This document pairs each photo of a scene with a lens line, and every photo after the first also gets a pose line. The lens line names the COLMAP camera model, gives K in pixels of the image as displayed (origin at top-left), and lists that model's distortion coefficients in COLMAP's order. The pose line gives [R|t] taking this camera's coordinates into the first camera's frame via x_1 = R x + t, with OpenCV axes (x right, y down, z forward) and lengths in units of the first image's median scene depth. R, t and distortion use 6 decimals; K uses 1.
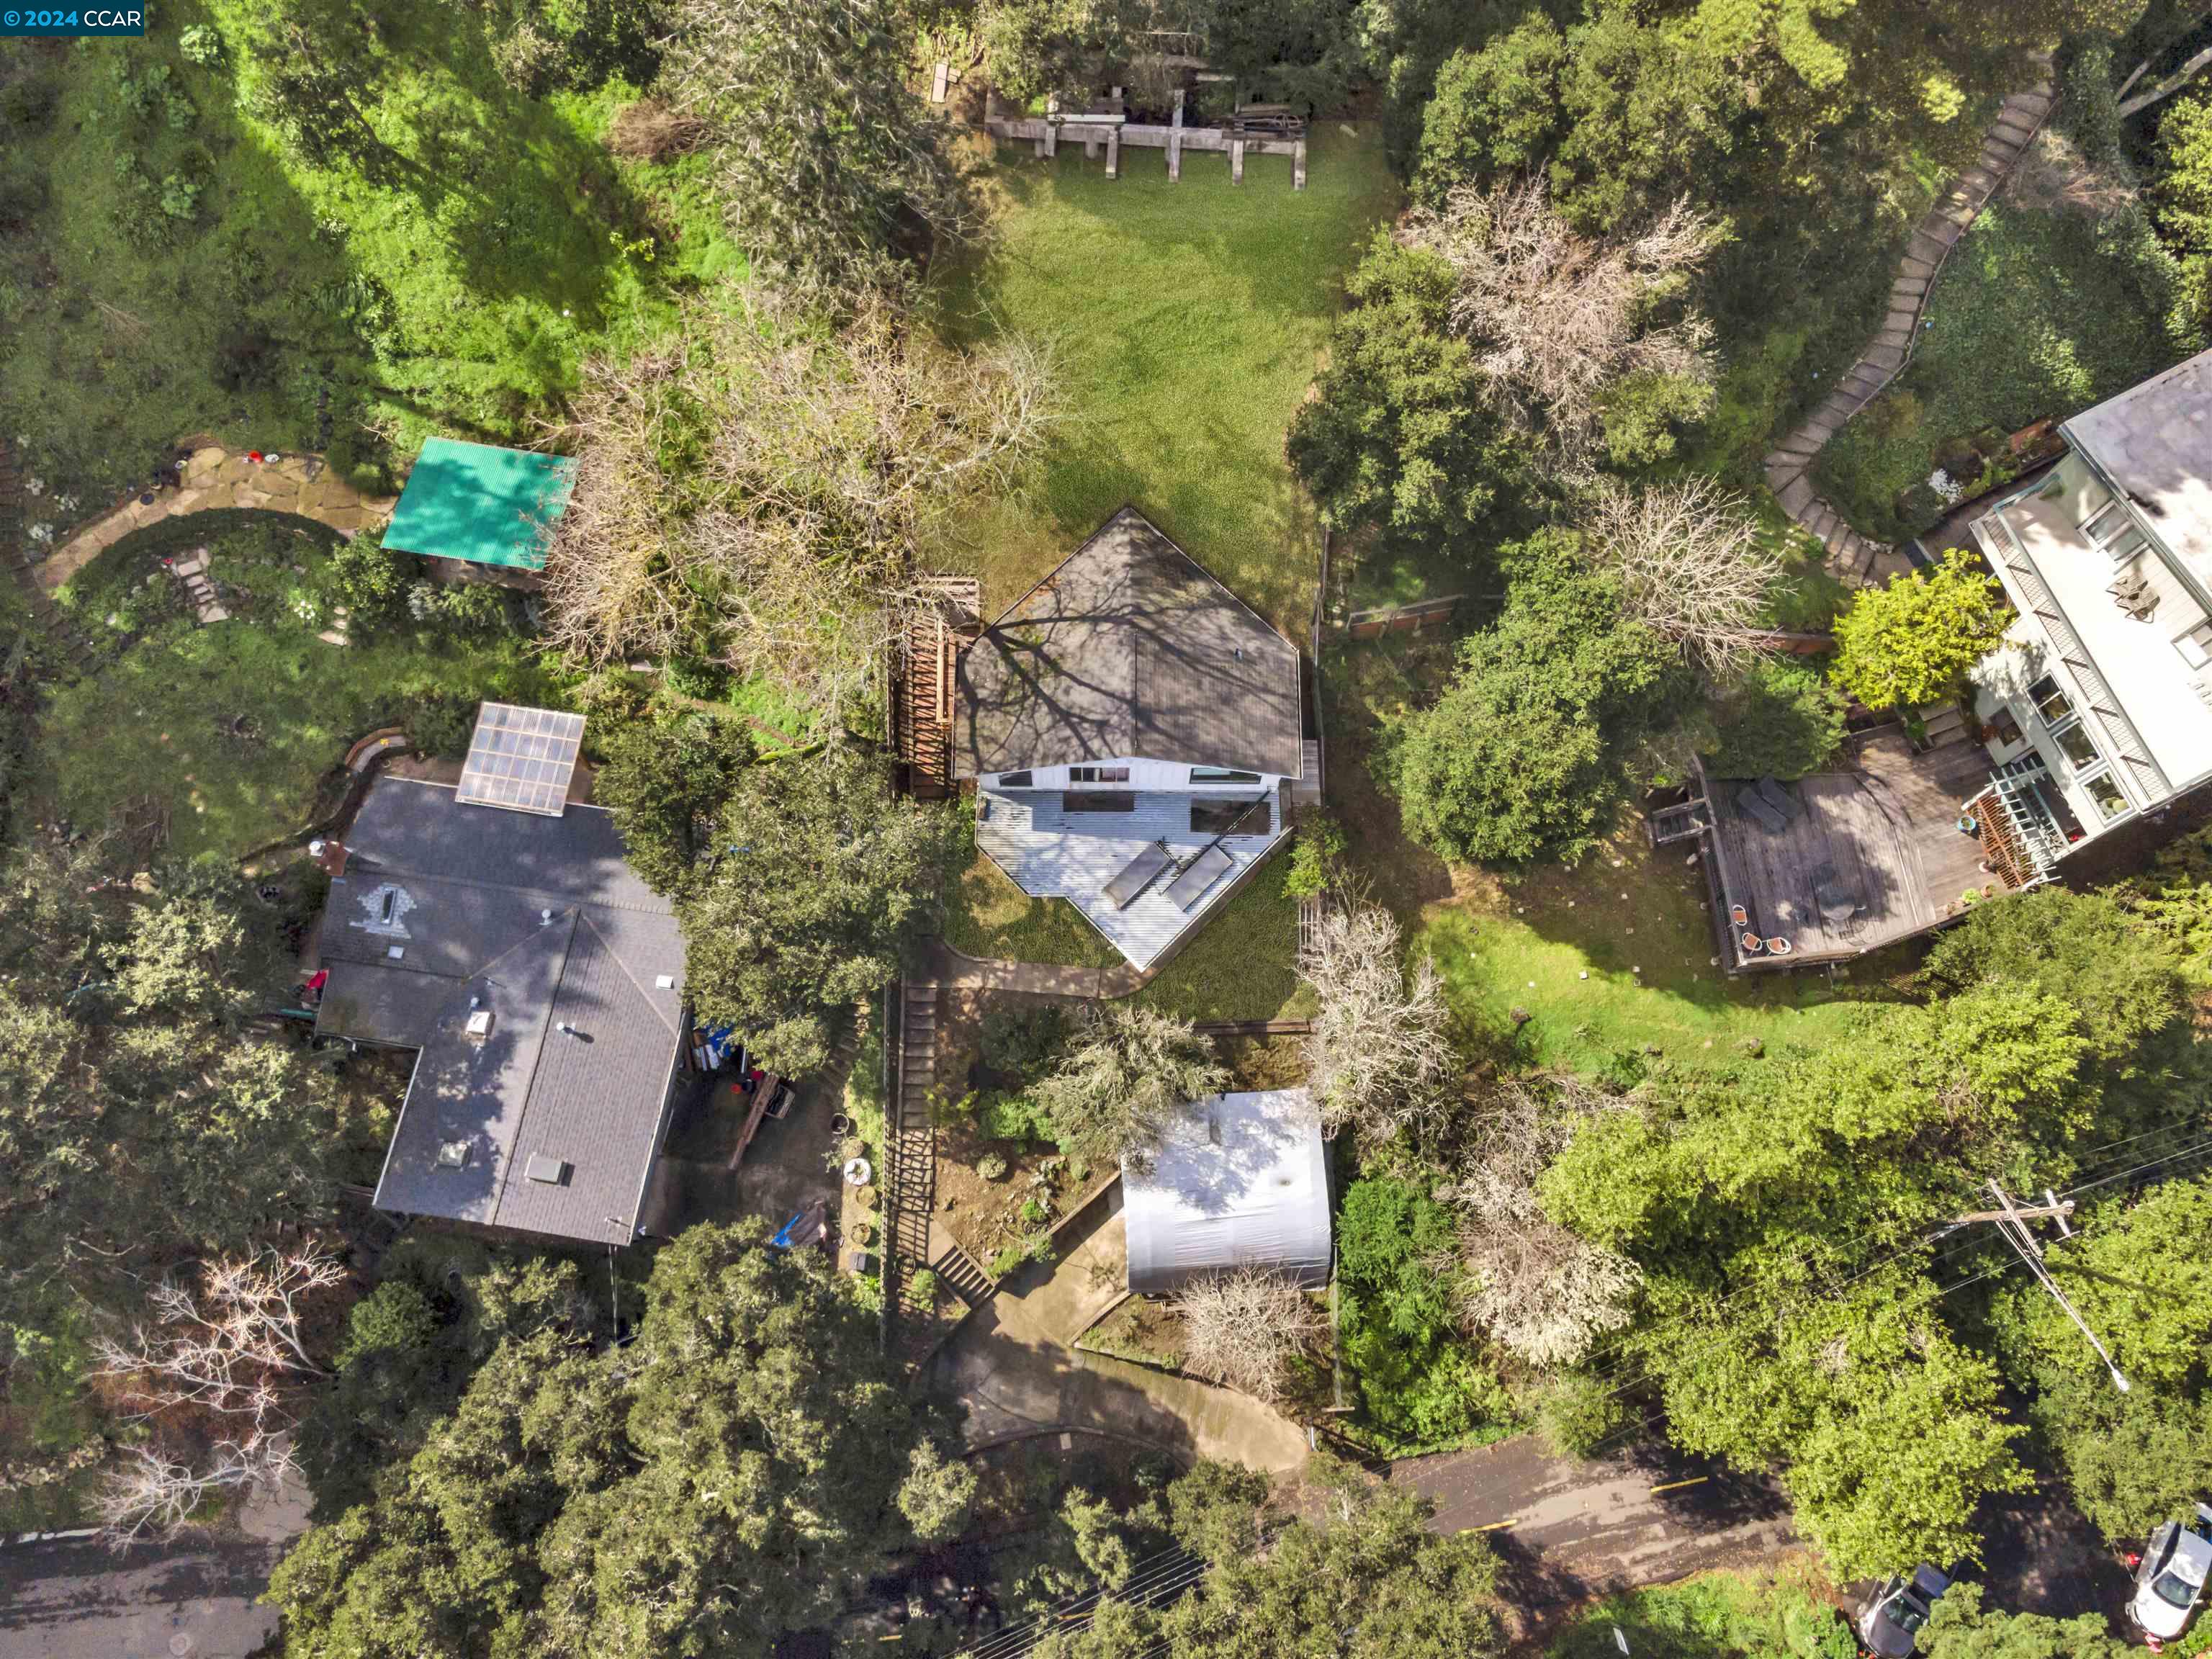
lens RADIAL K [[1592.5, 0, 1111.3], [0, 1592.5, 825.2], [0, 0, 1]] dist [0.018640, -0.011086]
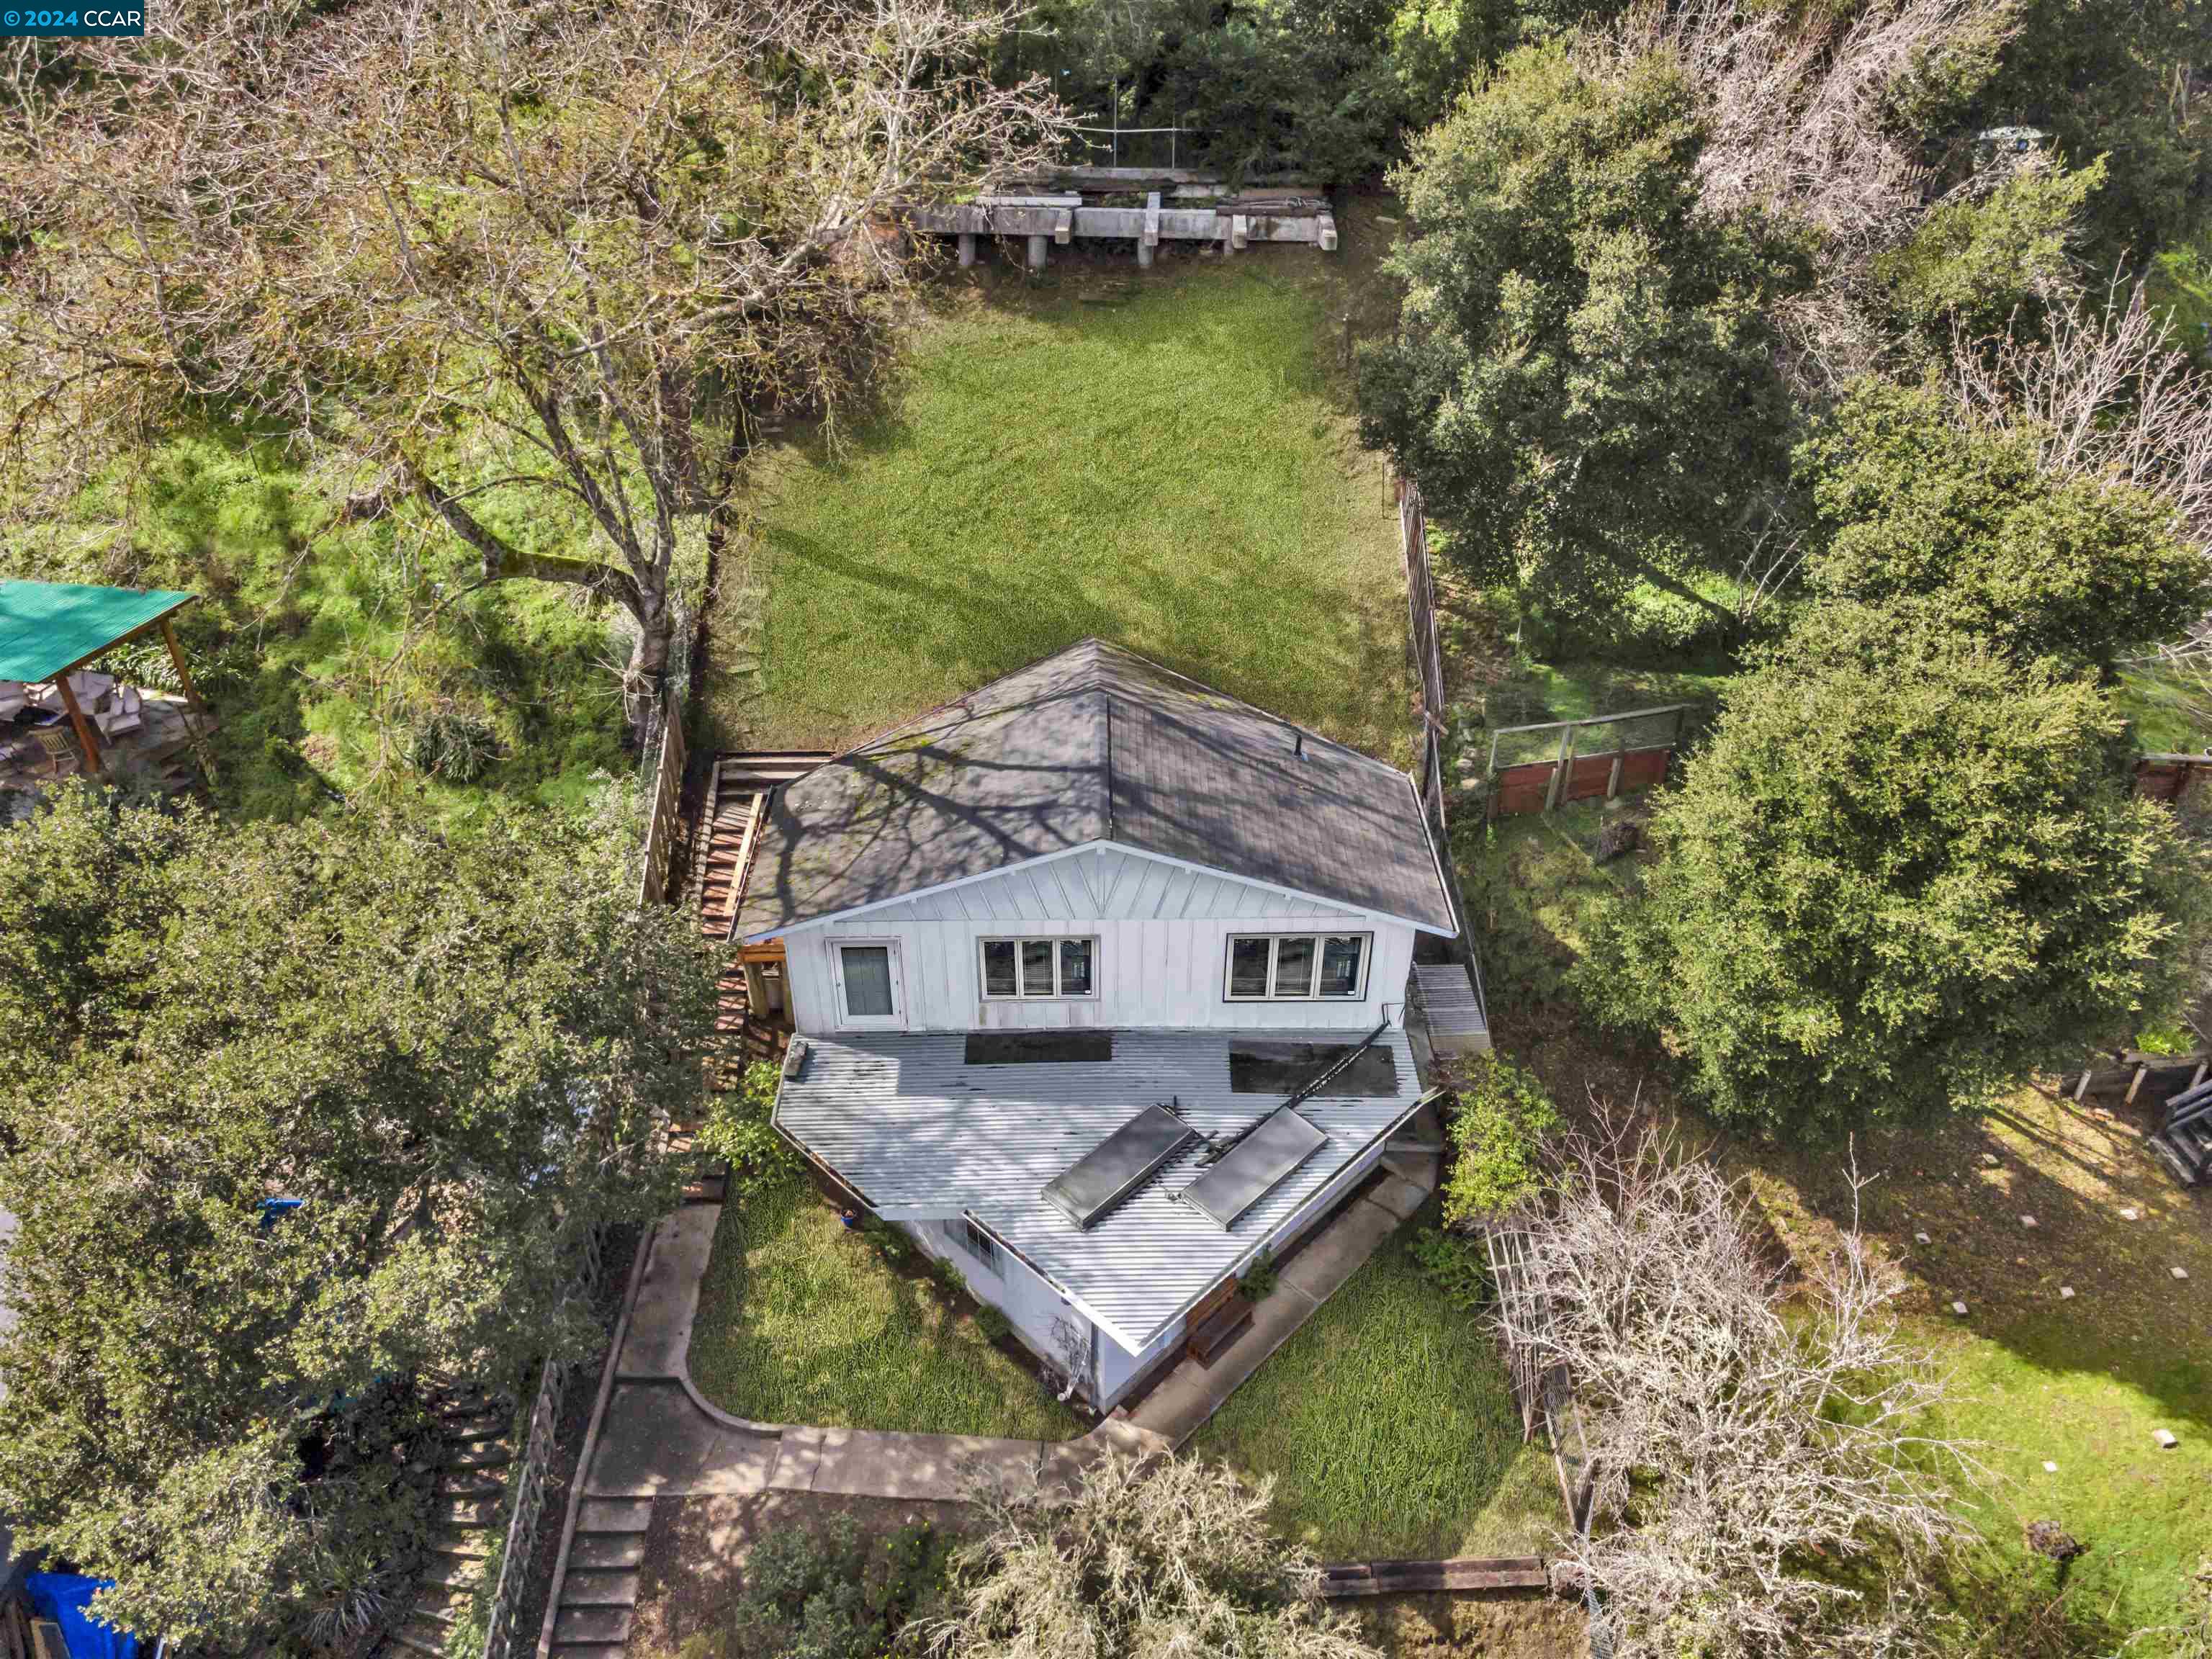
lens RADIAL K [[1592.5, 0, 1093.8], [0, 1592.5, 831.0], [0, 0, 1]] dist [0.018640, -0.011086]
pose [[0.999934, -0.009102, 0.007044, 0.006303], [0.011505, 0.807358, -0.589950, 0.221757], [-0.000317, 0.589992, 0.807409, 0.575413]]
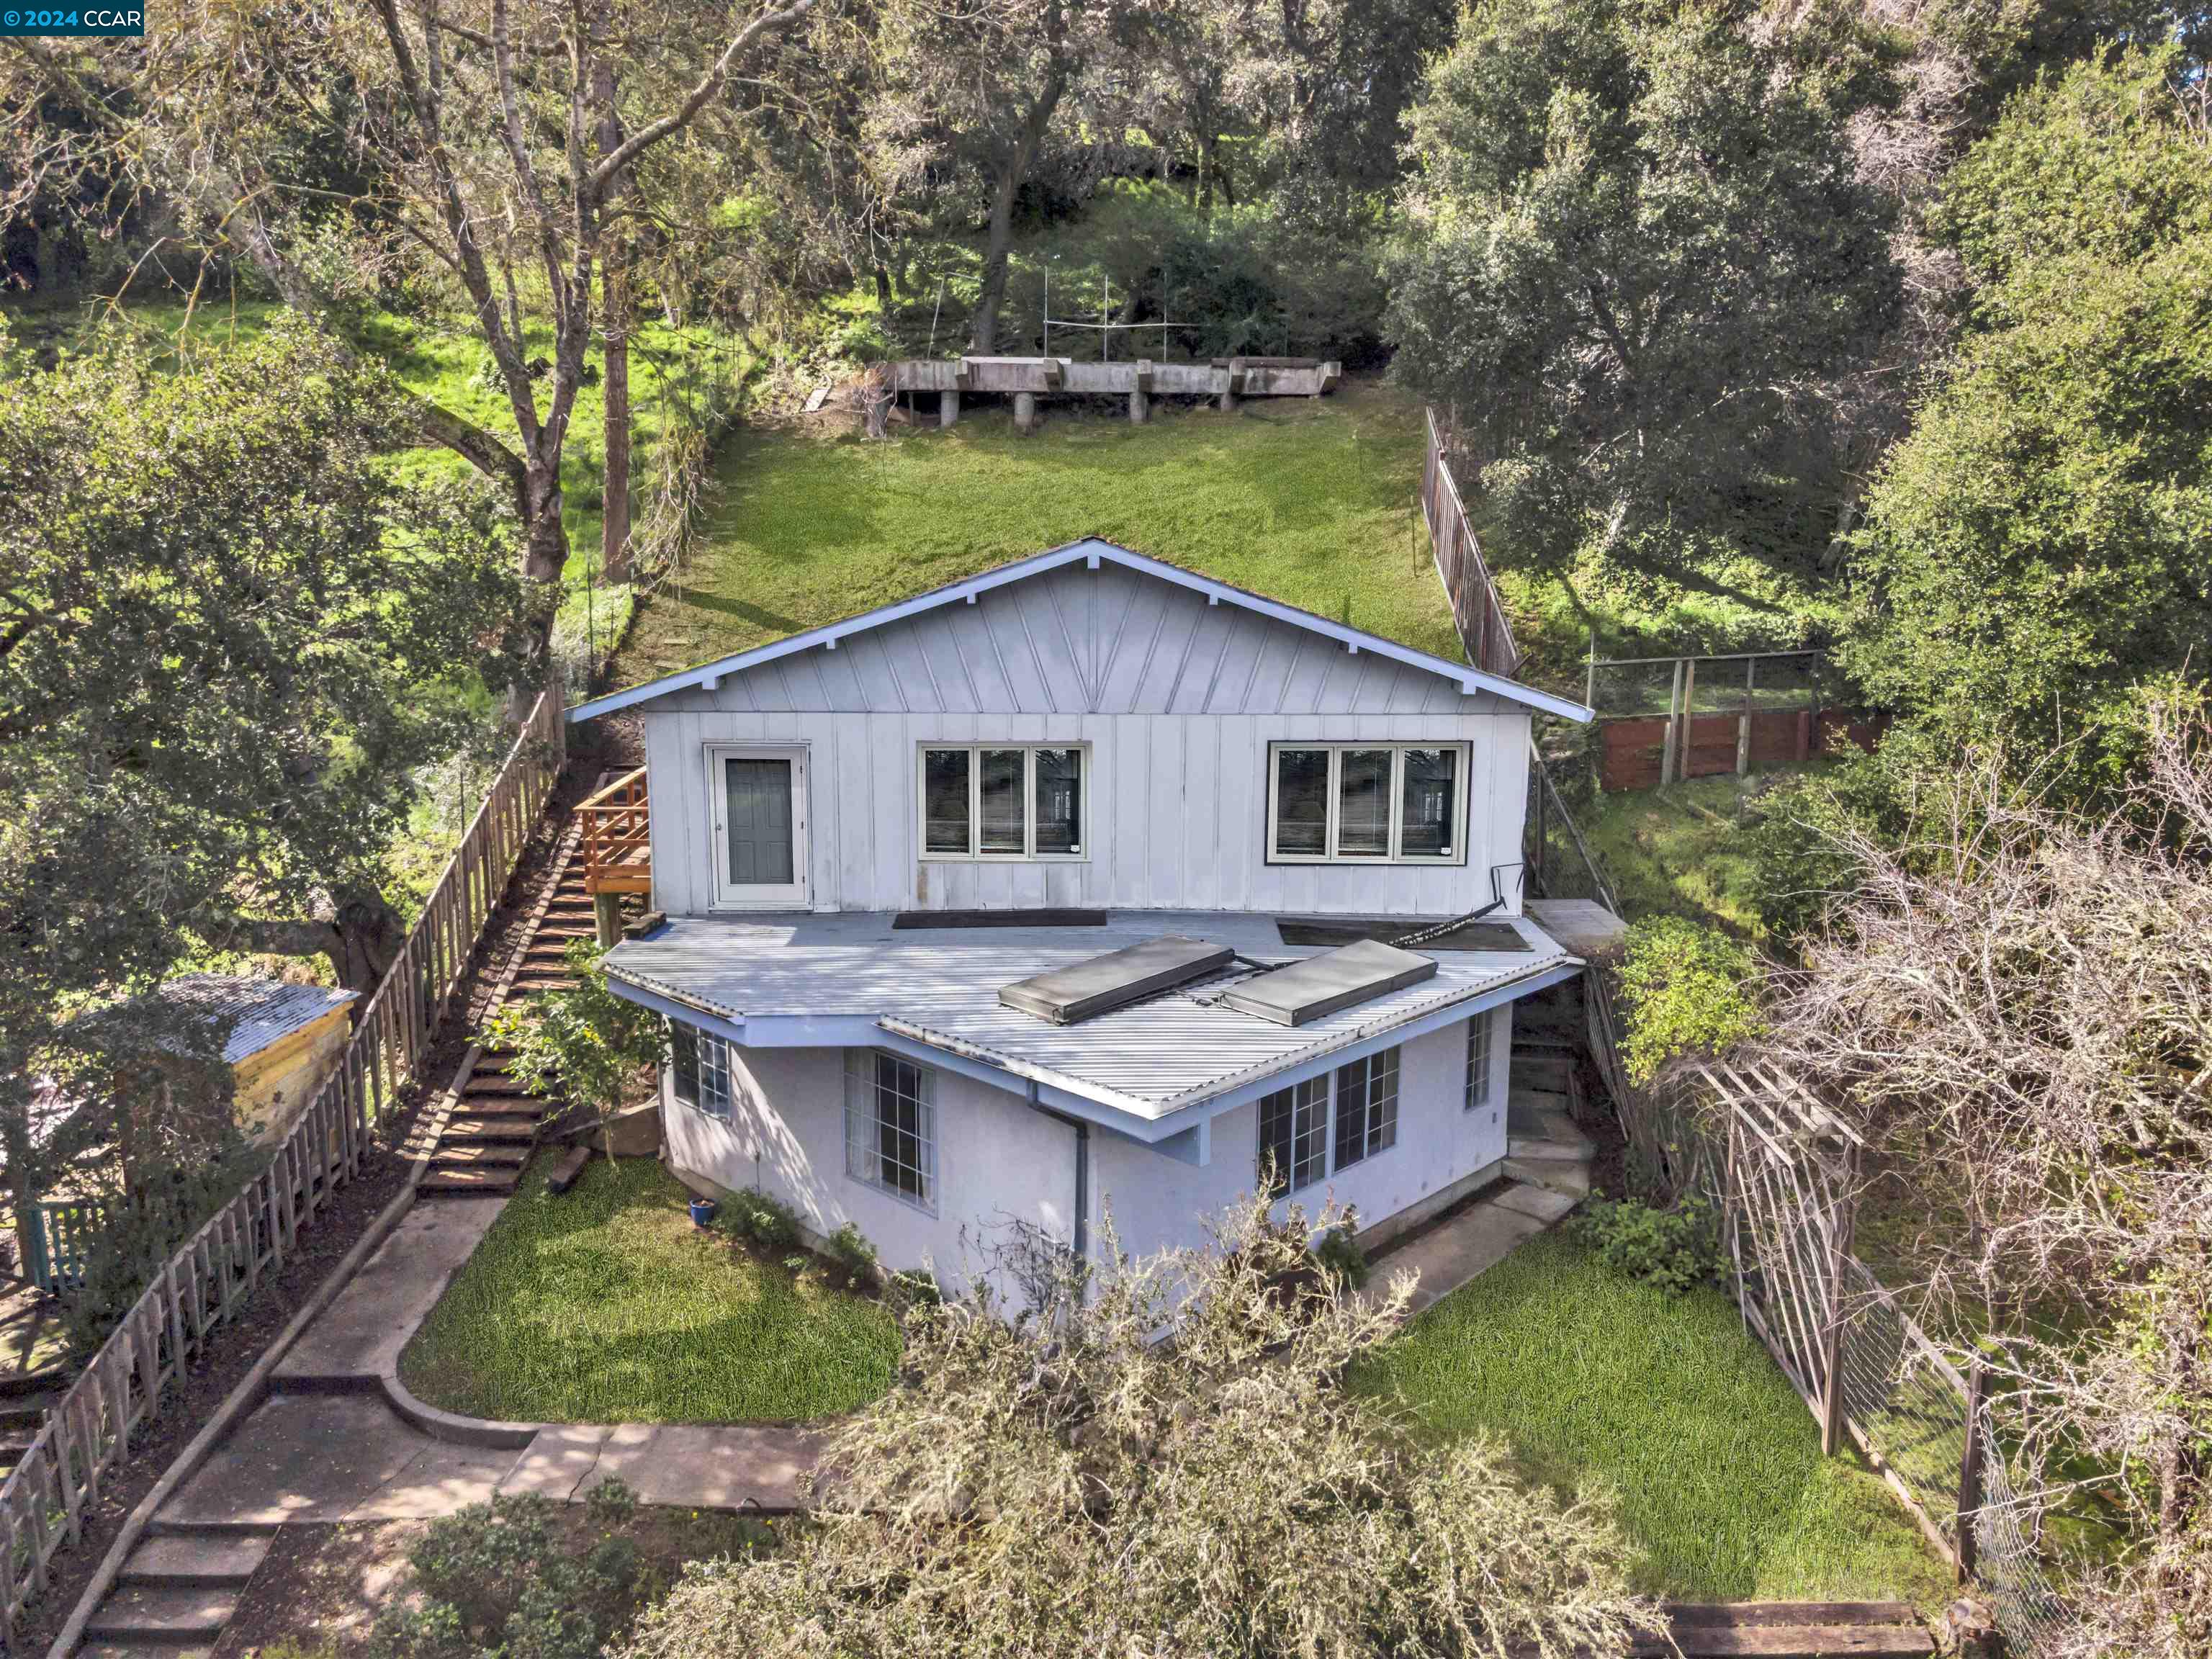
lens RADIAL K [[1592.5, 0, 1105.0], [0, 1592.5, 848.0], [0, 0, 1]] dist [0.018640, -0.011086]
pose [[0.999689, -0.000899, 0.024939, 0.005756], [0.022072, 0.498196, -0.866783, 0.271929], [-0.011645, 0.867064, 0.498061, 0.830404]]
